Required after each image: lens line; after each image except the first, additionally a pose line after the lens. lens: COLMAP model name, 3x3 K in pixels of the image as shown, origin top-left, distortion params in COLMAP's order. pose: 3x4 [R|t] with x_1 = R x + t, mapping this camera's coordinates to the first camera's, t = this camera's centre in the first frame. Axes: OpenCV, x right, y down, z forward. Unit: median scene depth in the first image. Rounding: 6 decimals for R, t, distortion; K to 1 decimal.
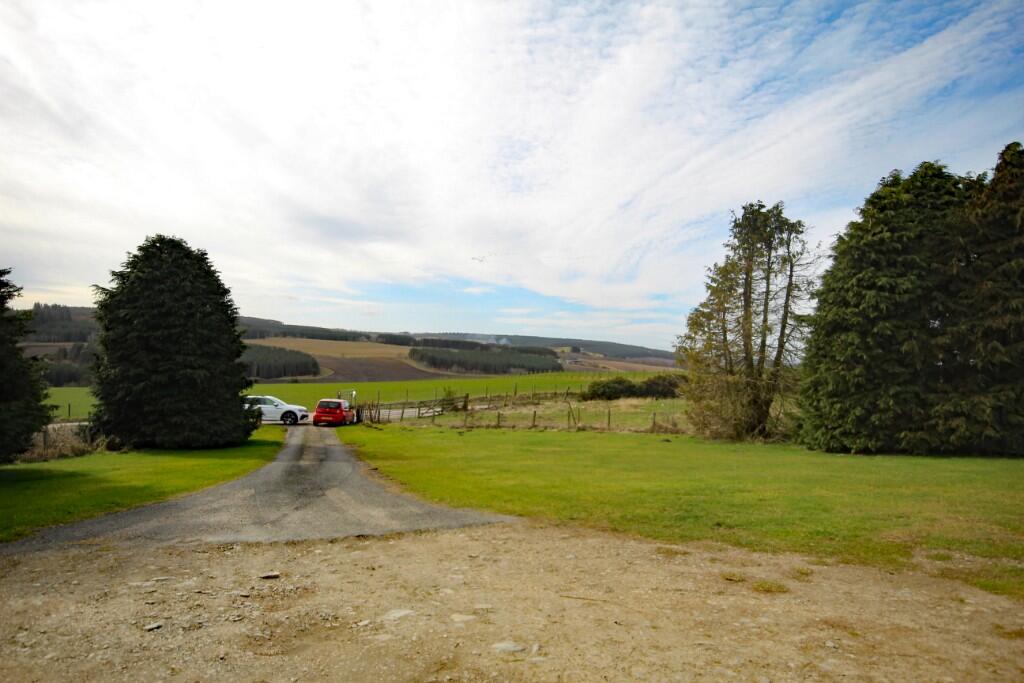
lens RADIAL K [[655.6, 0, 509.8], [0, 655.6, 343.9], [0, 0, 1]] dist [0.006466, 0.000950]
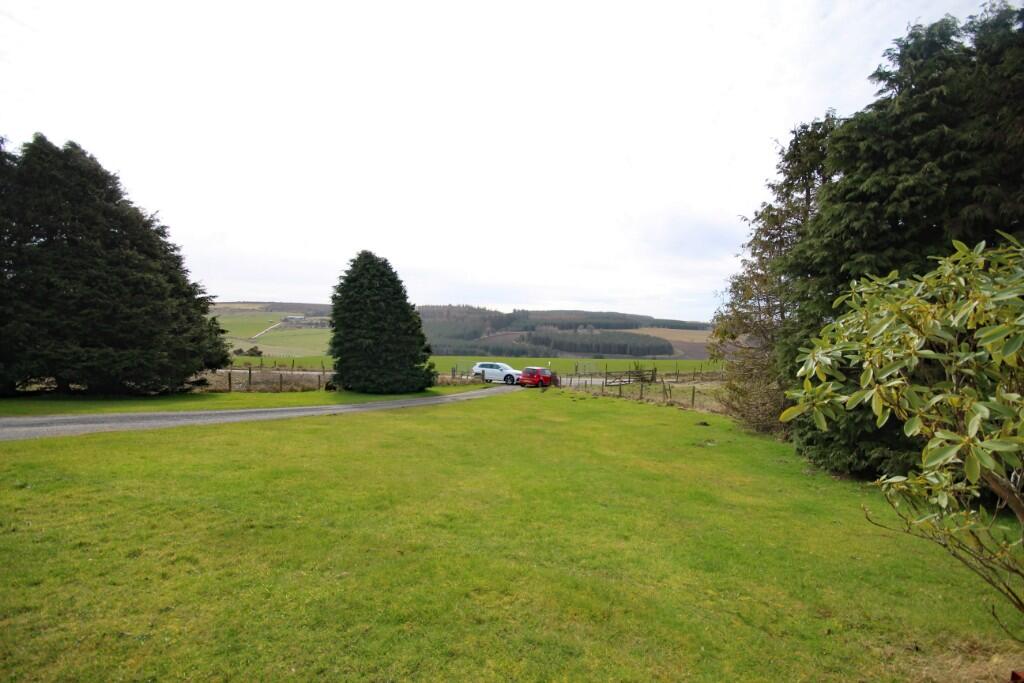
lens RADIAL K [[469.2, 0, 512.2], [0, 469.2, 346.8], [0, 0, 1]] dist [-0.003000, -0.002708]
pose [[0.807894, 0.015955, -0.589111, 0.336783], [0.002214, 0.999544, 0.030107, 0.020979], [0.589323, -0.025628, 0.807491, 0.288485]]
